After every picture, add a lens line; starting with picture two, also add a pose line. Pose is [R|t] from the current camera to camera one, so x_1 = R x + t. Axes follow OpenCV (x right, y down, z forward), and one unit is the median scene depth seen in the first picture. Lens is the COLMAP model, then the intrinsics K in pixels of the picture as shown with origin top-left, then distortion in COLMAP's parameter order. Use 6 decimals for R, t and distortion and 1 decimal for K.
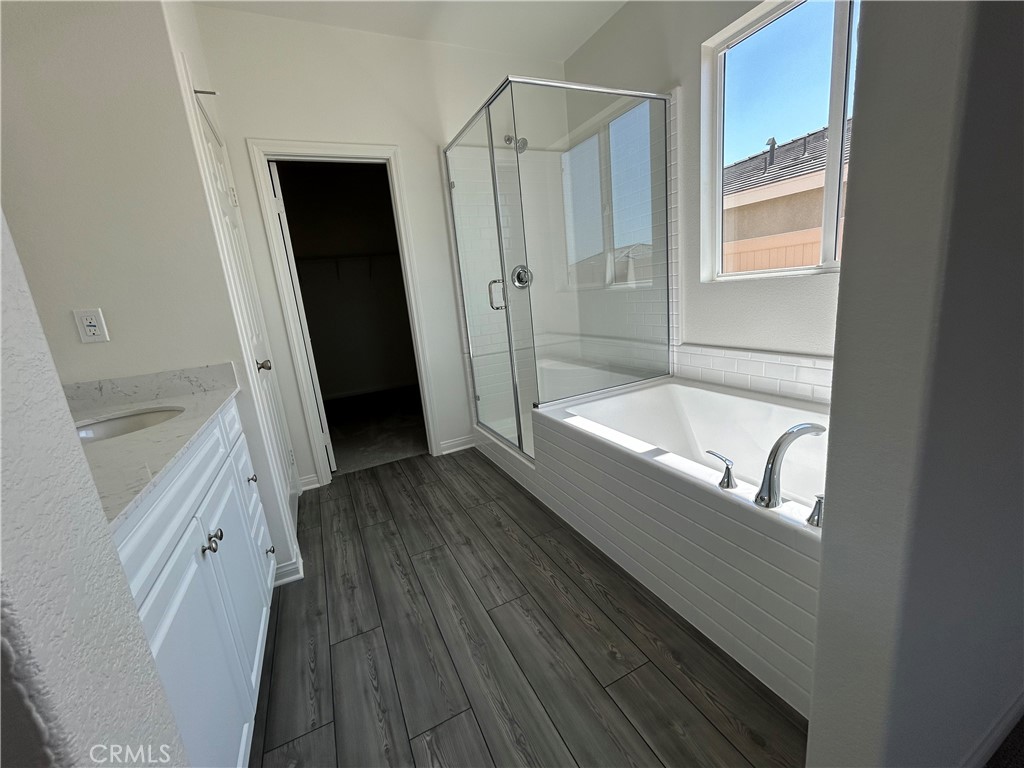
lens RADIAL K [[416.5, 0, 510.6], [0, 416.5, 382.5], [0, 0, 1]] dist [0.000762, 0.000655]
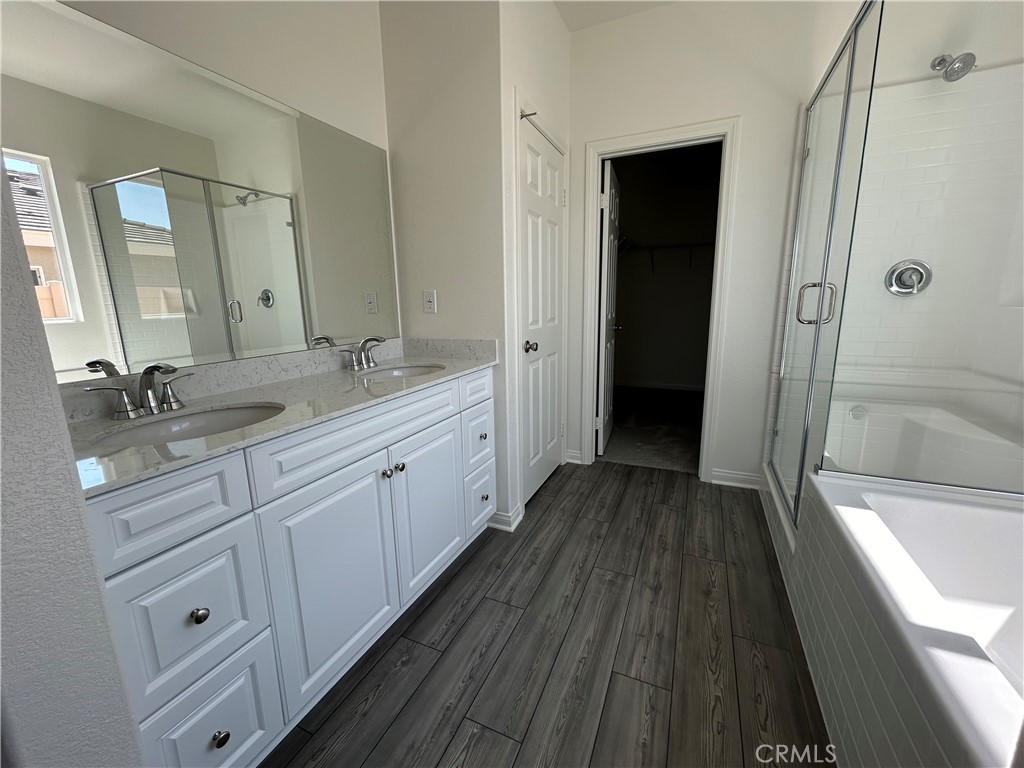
lens RADIAL K [[416.5, 0, 510.6], [0, 416.5, 382.5], [0, 0, 1]] dist [0.000762, 0.000655]
pose [[0.641790, 0.231637, -0.731061, 0.218452], [-0.207960, 0.970140, 0.124823, -0.068528], [0.738145, 0.071921, 0.670797, 0.163154]]
